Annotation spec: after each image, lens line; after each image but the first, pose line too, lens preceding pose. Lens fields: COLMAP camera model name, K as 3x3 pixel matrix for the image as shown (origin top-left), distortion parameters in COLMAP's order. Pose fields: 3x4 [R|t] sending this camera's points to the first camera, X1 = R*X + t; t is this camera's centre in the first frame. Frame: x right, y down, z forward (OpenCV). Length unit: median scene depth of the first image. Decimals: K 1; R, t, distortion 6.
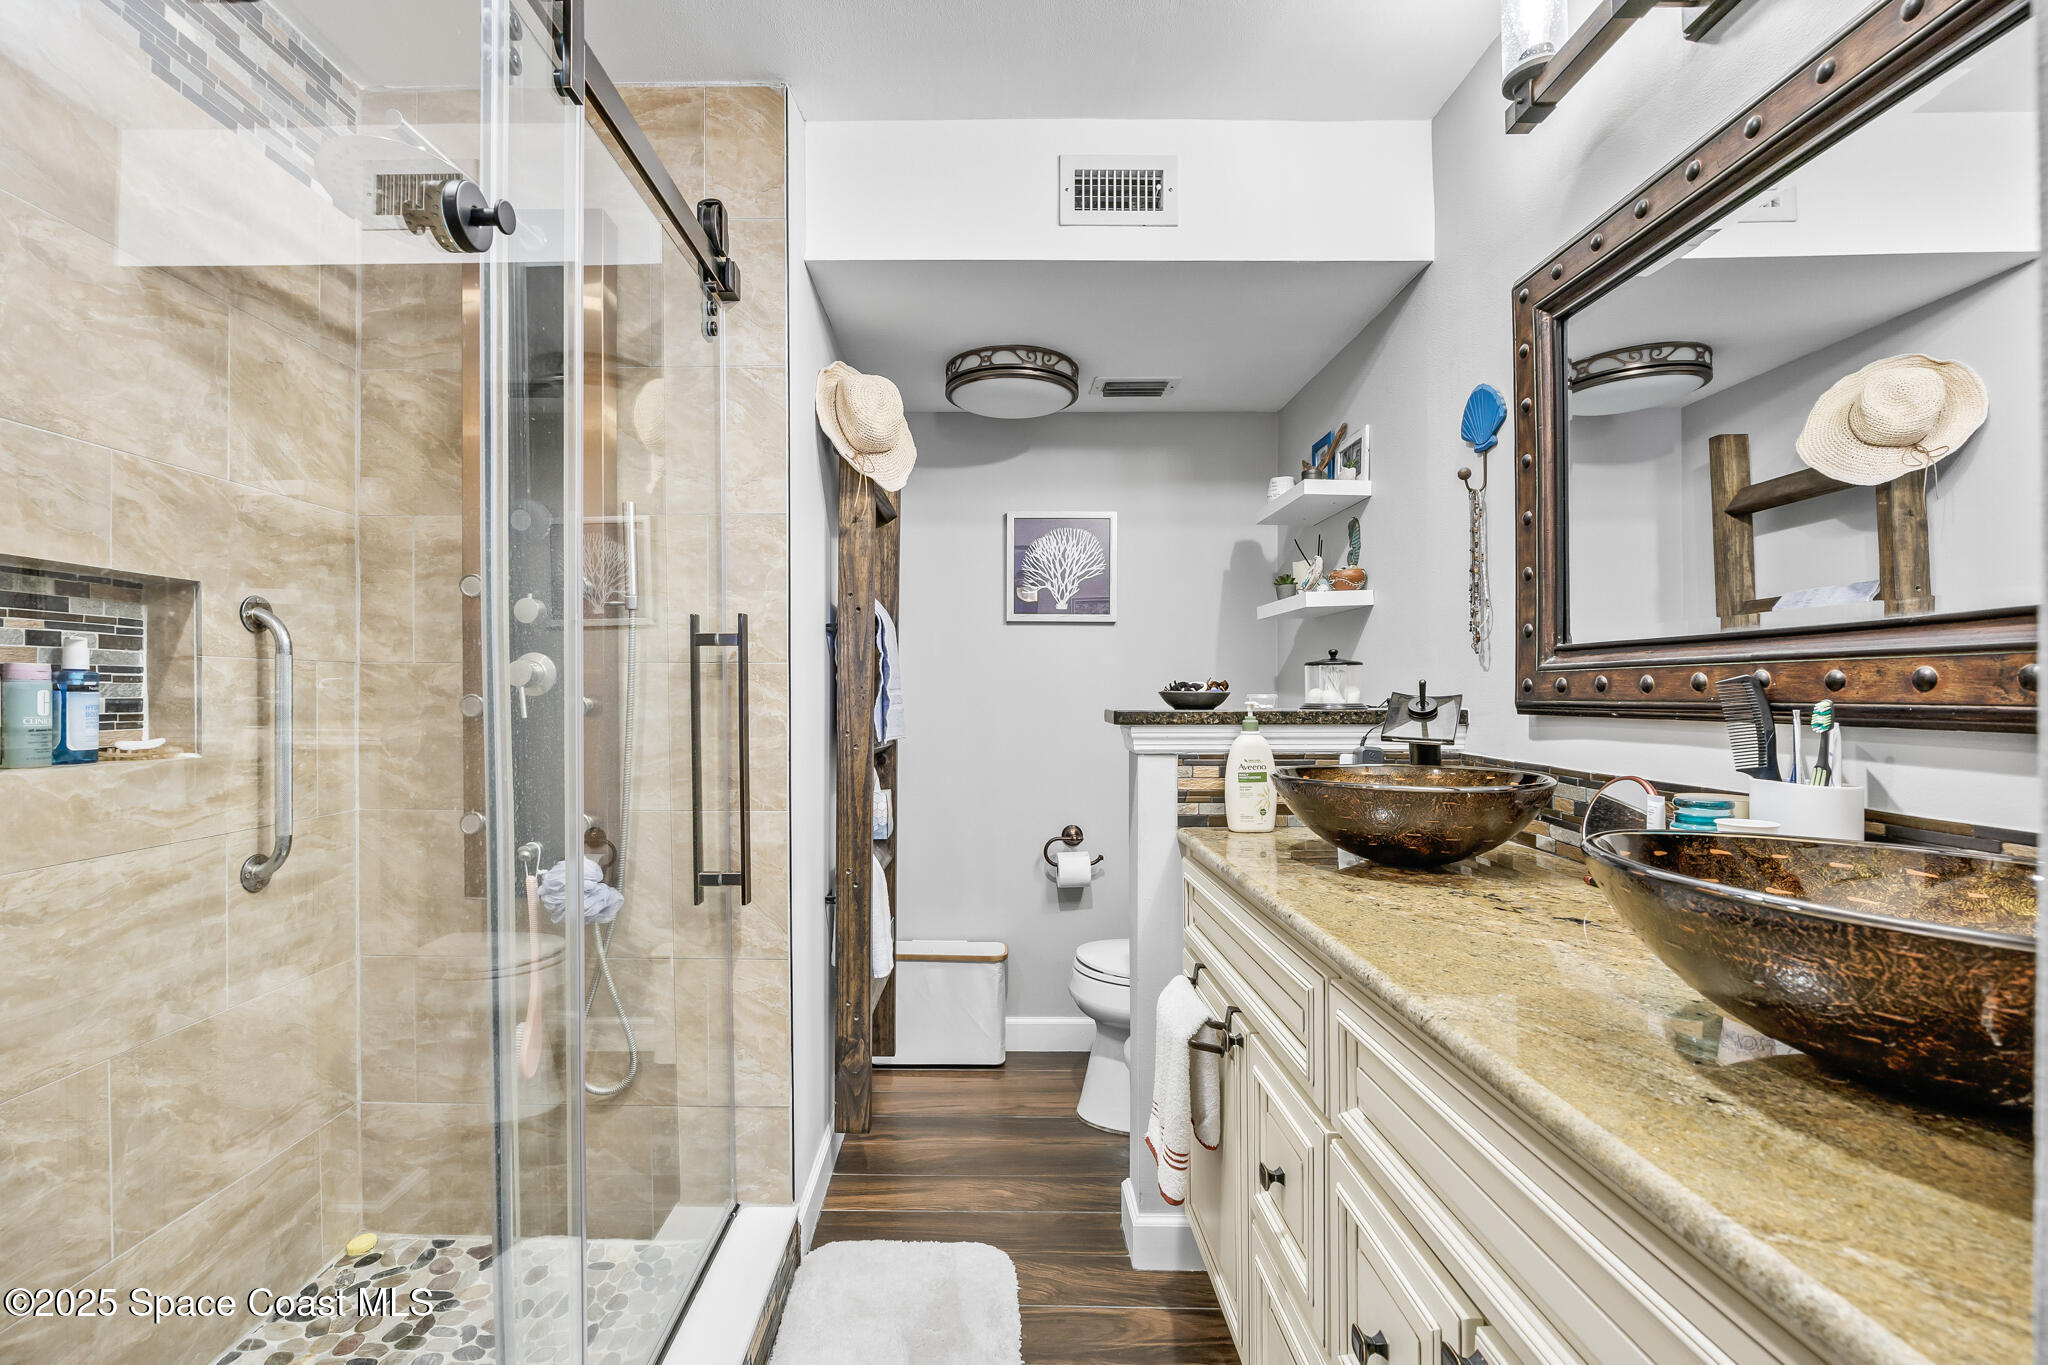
lens RADIAL K [[904.0, 0, 1014.4], [0, 904.0, 687.6], [0, 0, 1]] dist [-0.013136, 0.001134]
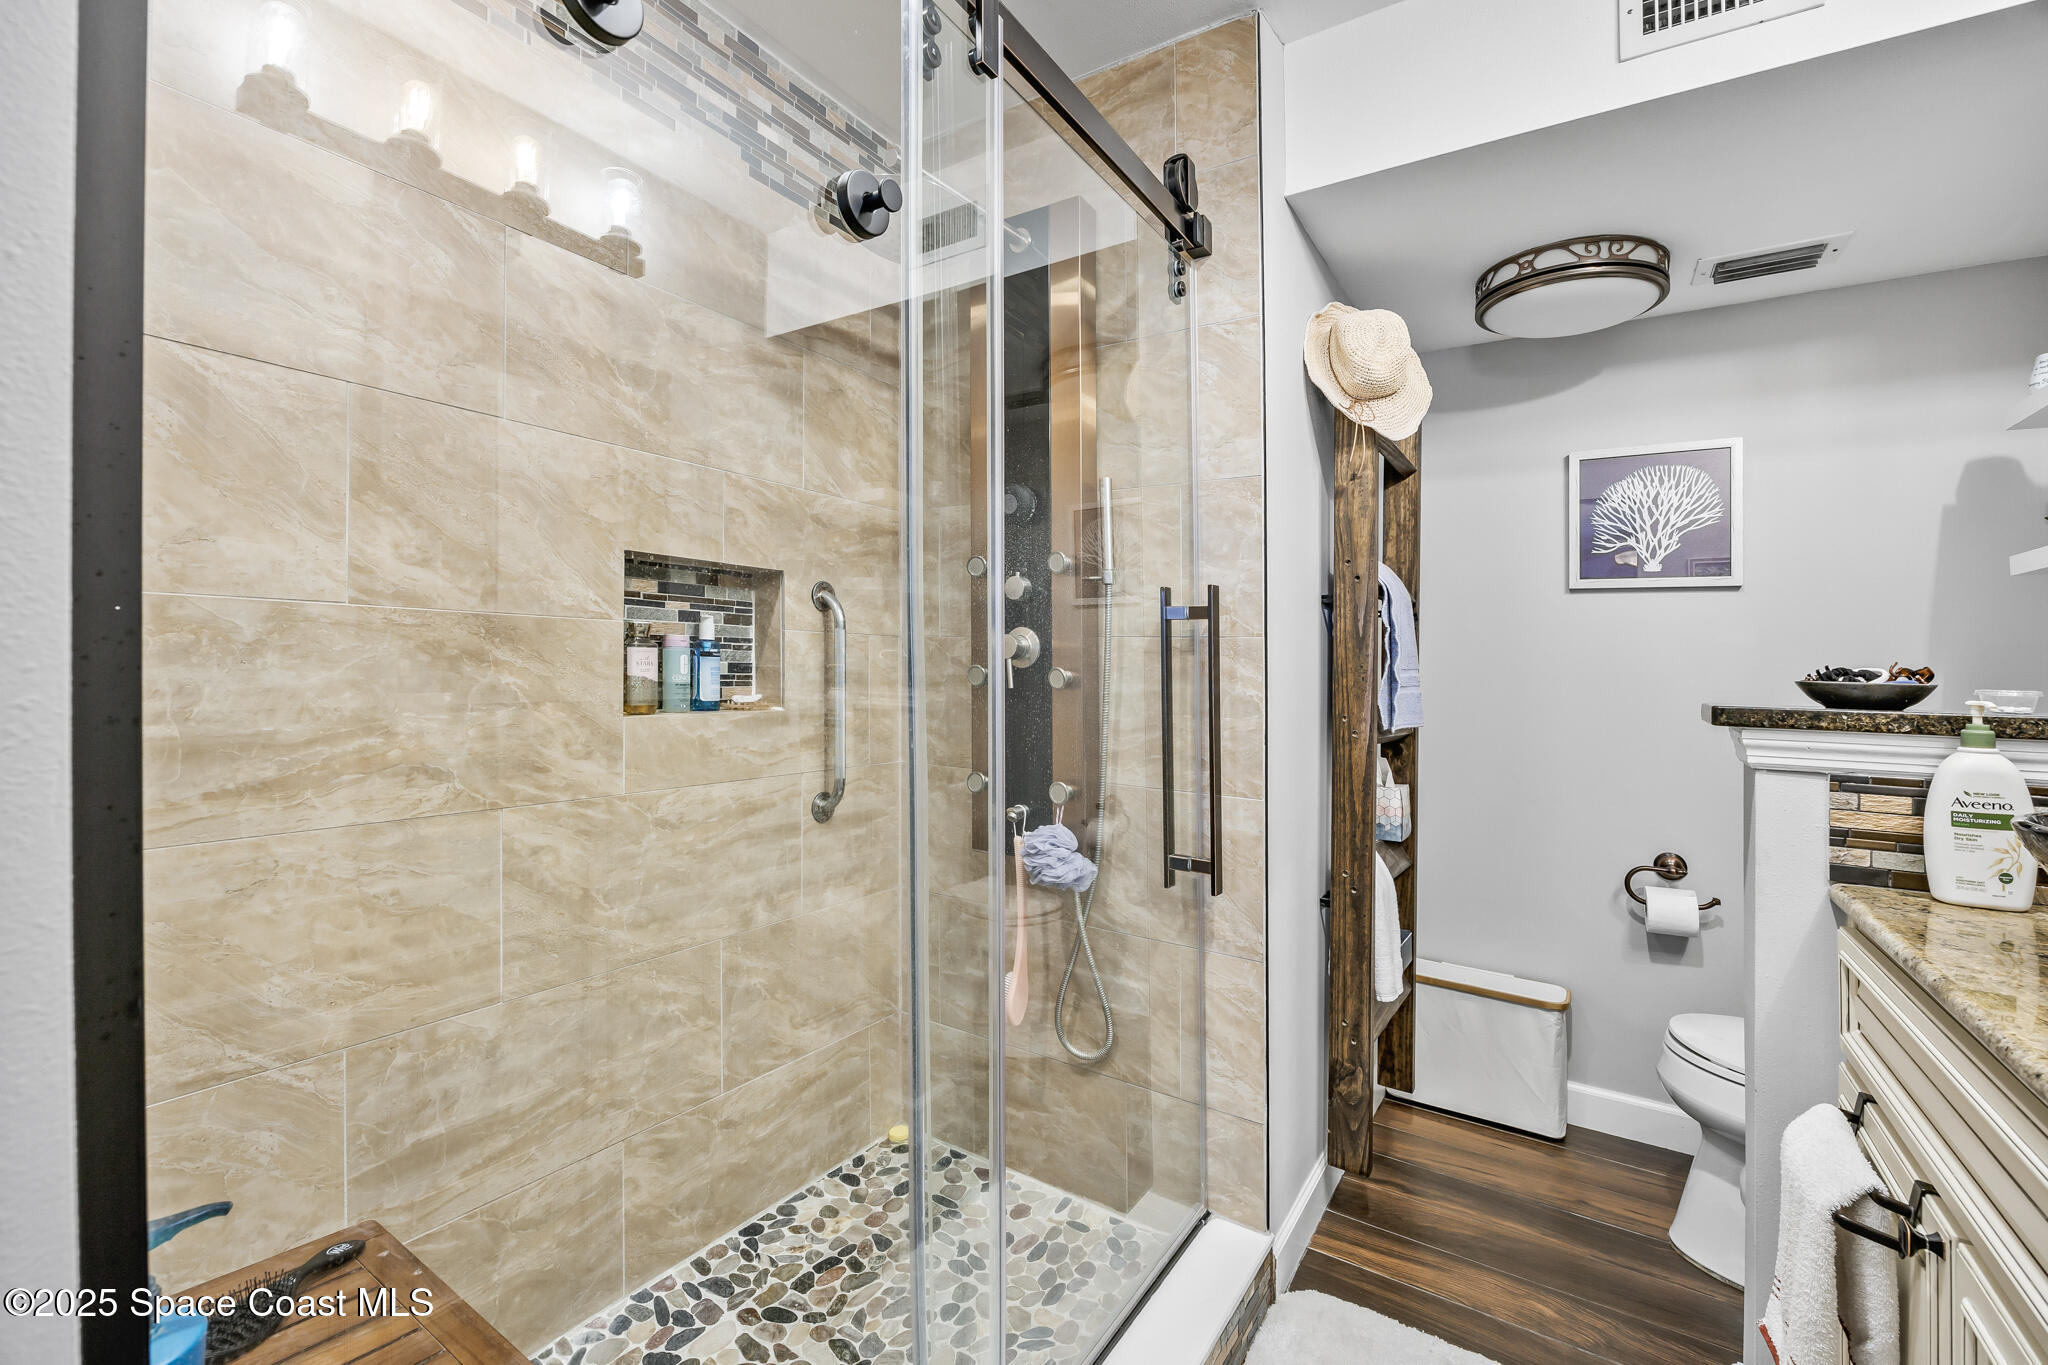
lens RADIAL K [[904.0, 0, 1007.2], [0, 904.0, 644.5], [0, 0, 1]] dist [-0.013136, 0.001134]
pose [[0.826759, 0.007007, -0.562513, 0.048078], [-0.020227, 0.999646, -0.017277, 0.000546], [0.562193, 0.025662, 0.826608, 0.095334]]
